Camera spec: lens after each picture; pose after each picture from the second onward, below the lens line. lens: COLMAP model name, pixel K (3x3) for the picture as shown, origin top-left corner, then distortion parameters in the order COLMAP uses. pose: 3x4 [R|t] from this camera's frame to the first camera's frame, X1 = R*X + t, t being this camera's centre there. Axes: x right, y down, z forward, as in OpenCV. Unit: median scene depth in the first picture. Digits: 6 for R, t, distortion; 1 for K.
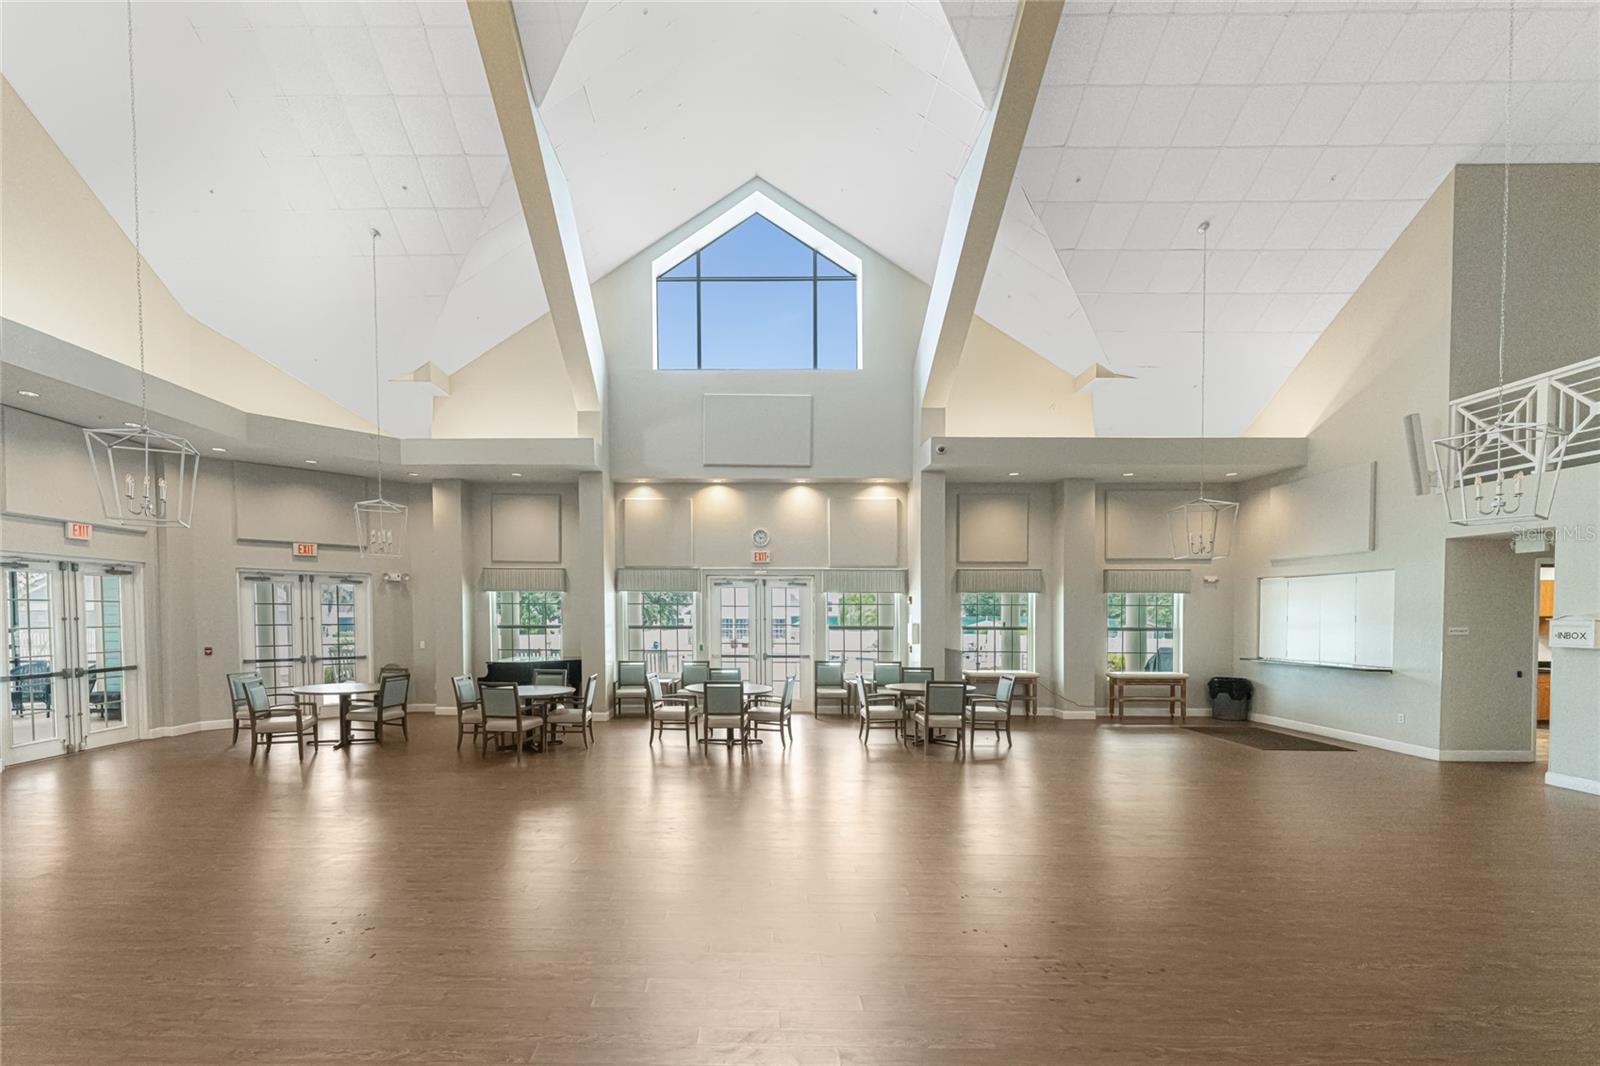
lens RADIAL K [[671.9, 0, 797.7], [0, 671.9, 631.8], [0, 0, 1]] dist [0.000217, -0.000066]
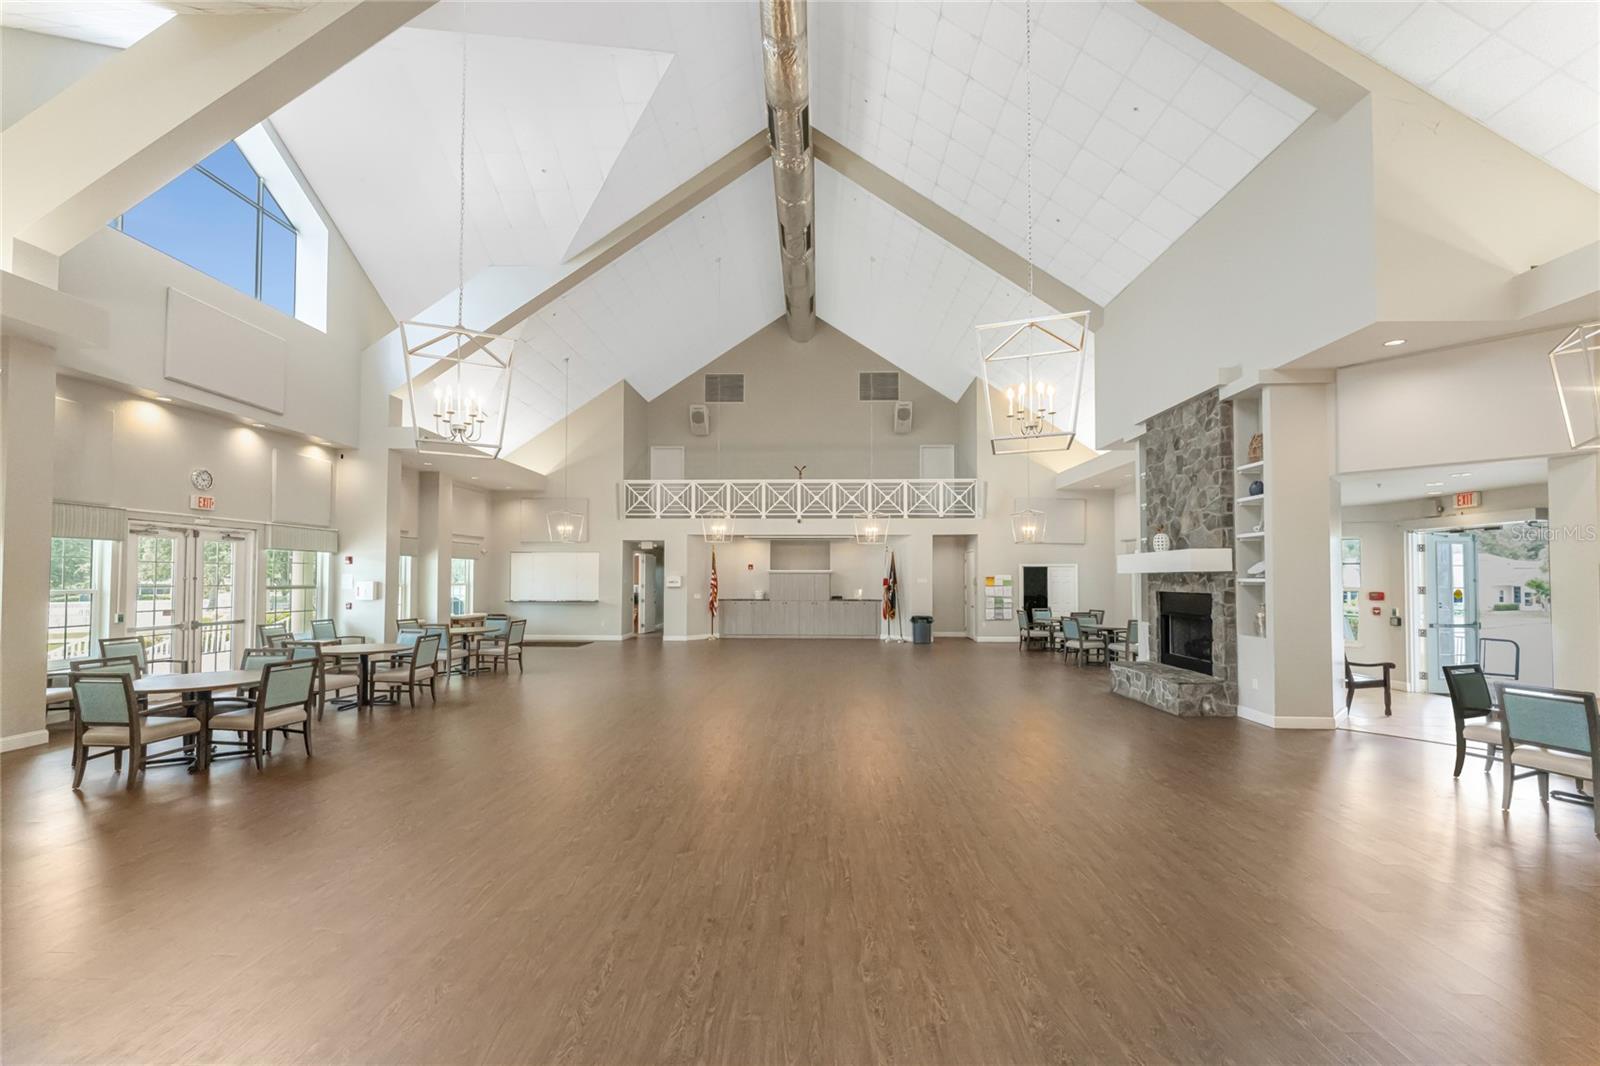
lens RADIAL K [[644.8, 0, 801.1], [0, 644.8, 538.8], [0, 0, 1]] dist [0.001500, 0.000185]
pose [[0.011303, 0.059902, 0.998140, -0.925642], [0.033735, 0.997613, -0.060253, 0.005073], [-0.999367, 0.034353, 0.009256, 0.301654]]
